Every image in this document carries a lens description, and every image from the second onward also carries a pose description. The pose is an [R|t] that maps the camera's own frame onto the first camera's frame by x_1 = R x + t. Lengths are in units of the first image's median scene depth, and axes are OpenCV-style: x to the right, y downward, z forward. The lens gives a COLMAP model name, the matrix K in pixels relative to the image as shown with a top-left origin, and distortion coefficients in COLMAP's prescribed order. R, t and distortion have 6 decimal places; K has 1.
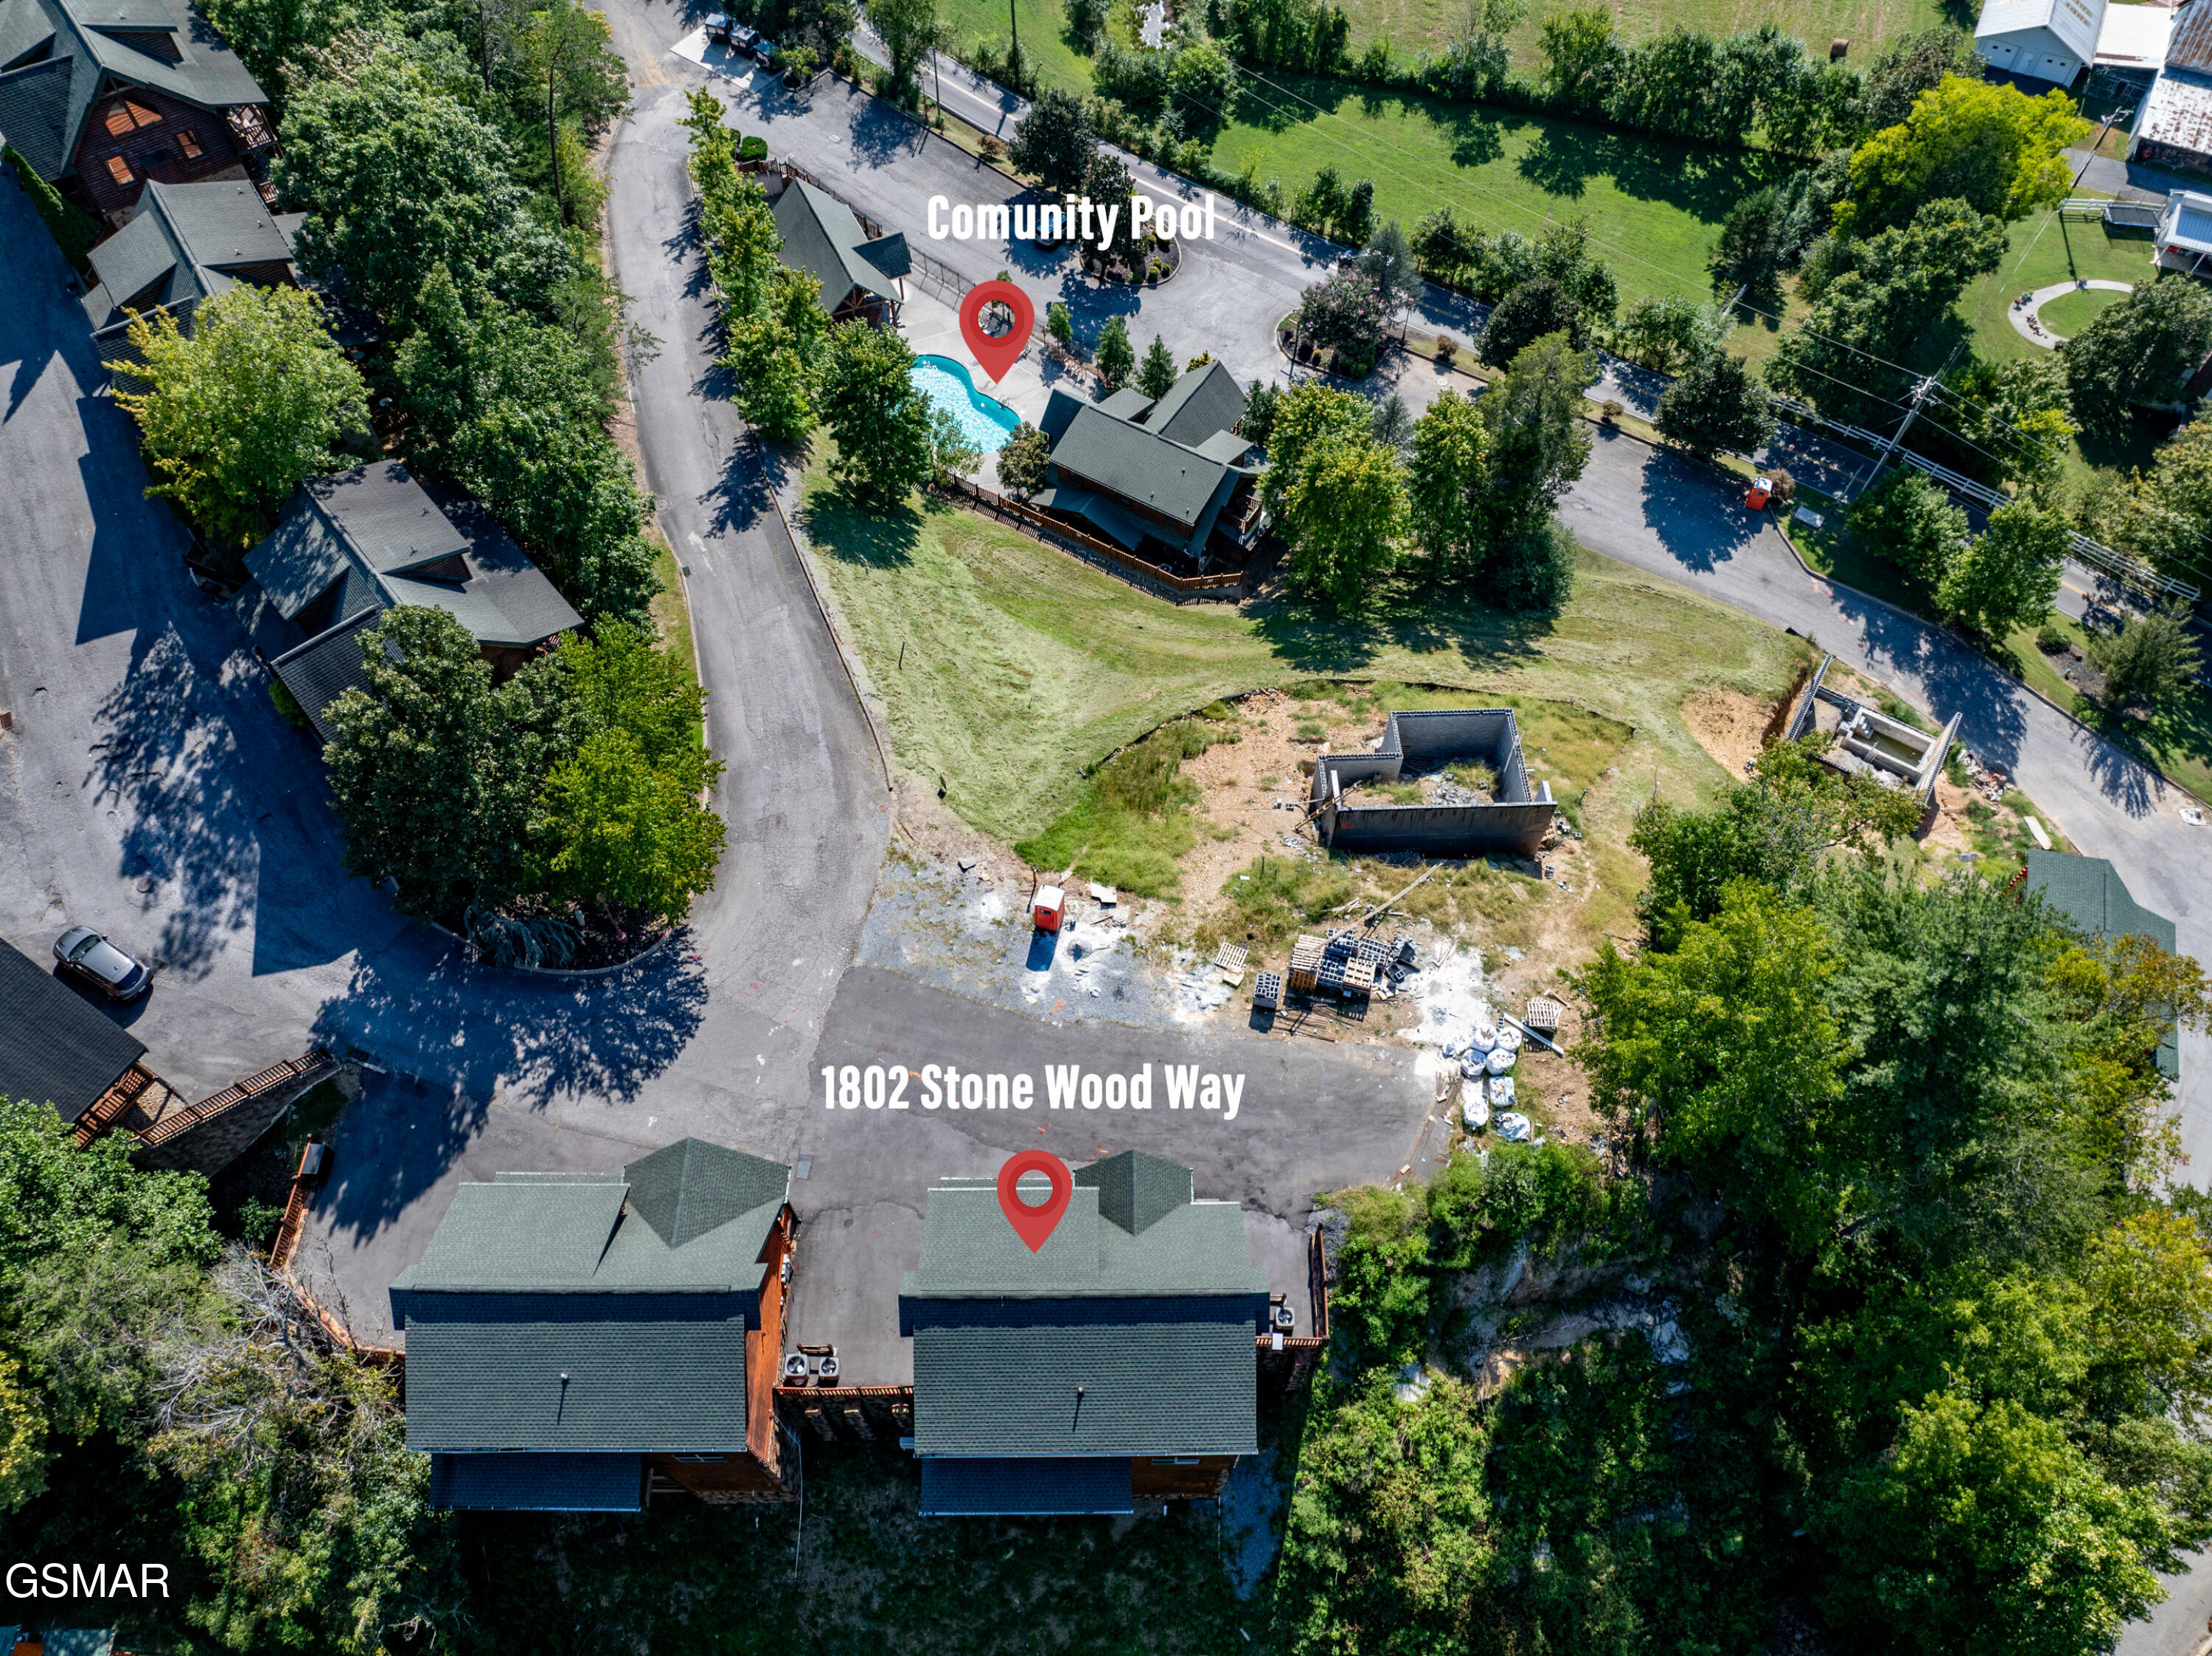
lens RADIAL K [[1566.8, 0, 1135.4], [0, 1566.8, 824.9], [0, 0, 1]] dist [-0.061874, 0.032884]
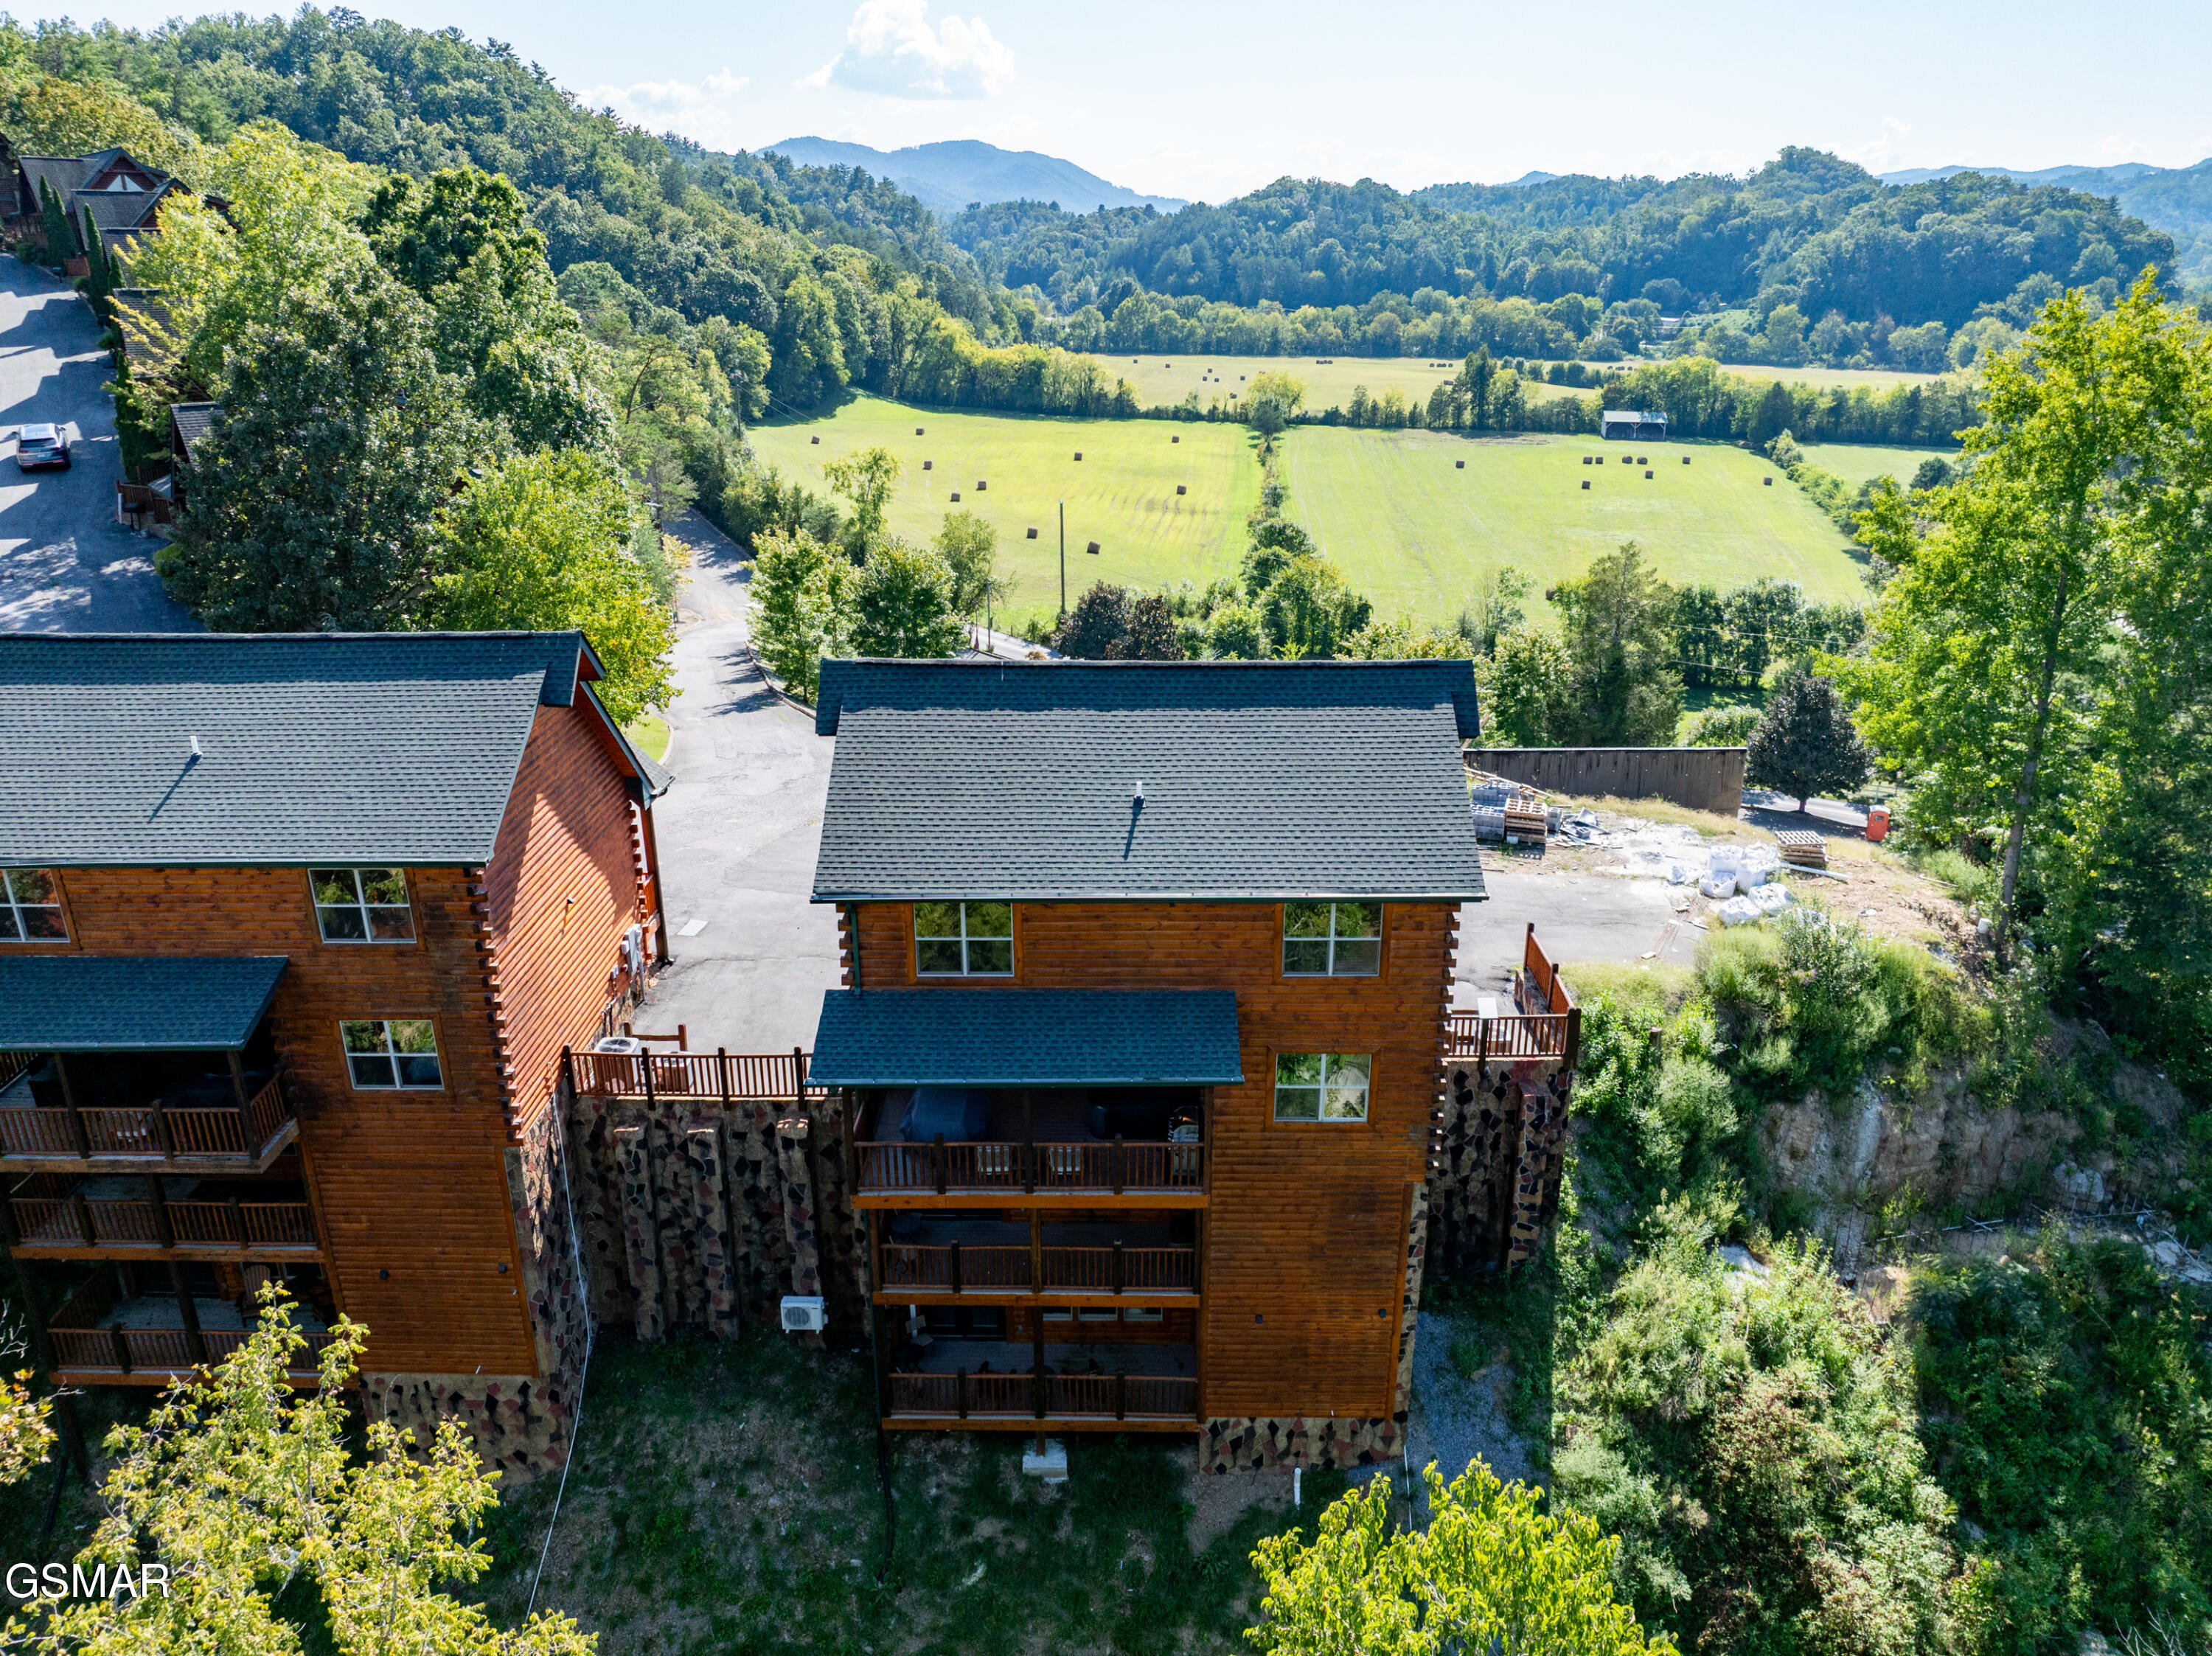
lens RADIAL K [[1566.8, 0, 1135.4], [0, 1566.8, 824.9], [0, 0, 1]] dist [-0.061874, 0.032884]
pose [[0.999827, -0.005771, -0.017679, -0.022398], [-0.006171, 0.793790, -0.608160, 0.578254], [0.017543, 0.608164, 0.793618, 0.482725]]
